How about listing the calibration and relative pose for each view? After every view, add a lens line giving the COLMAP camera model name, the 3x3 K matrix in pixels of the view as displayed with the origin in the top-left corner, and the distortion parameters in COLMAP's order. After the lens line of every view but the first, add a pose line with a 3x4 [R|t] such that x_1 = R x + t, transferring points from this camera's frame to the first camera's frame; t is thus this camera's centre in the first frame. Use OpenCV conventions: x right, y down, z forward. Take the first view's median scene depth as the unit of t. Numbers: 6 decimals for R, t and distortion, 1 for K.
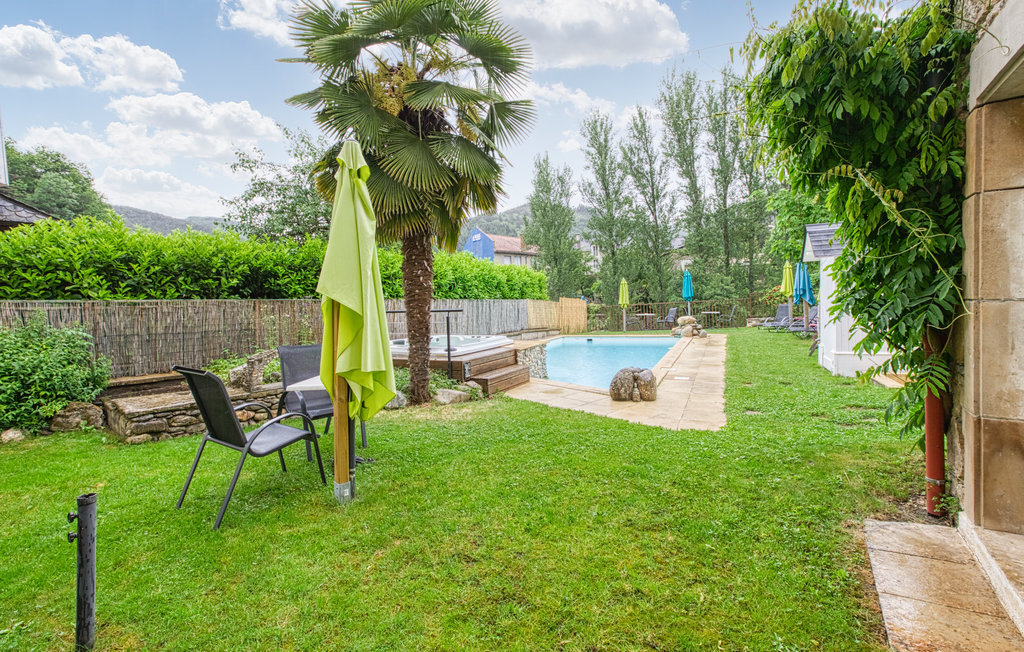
lens RADIAL K [[460.7, 0, 511.6], [0, 460.7, 308.7], [0, 0, 1]] dist [-0.039665, 0.023026]
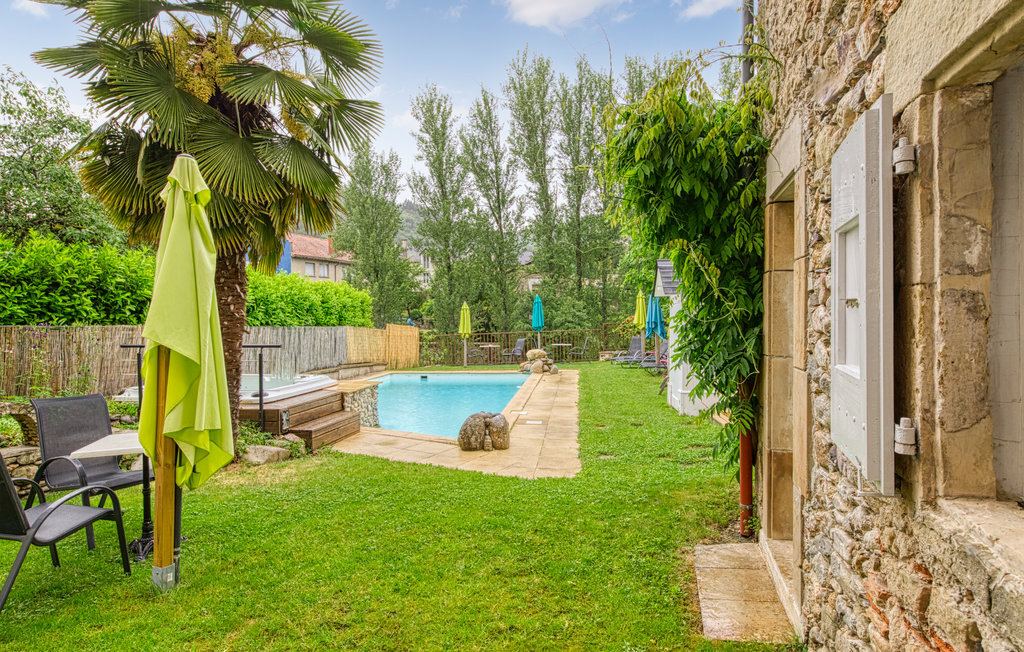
lens RADIAL K [[586.5, 0, 513.1], [0, 586.5, 318.0], [0, 0, 1]] dist [-0.003984, 0.002075]
pose [[0.945831, 0.024963, 0.323700, -0.096302], [-0.015927, 0.999407, -0.030534, -0.035941], [-0.324270, 0.023724, 0.945667, -0.170911]]
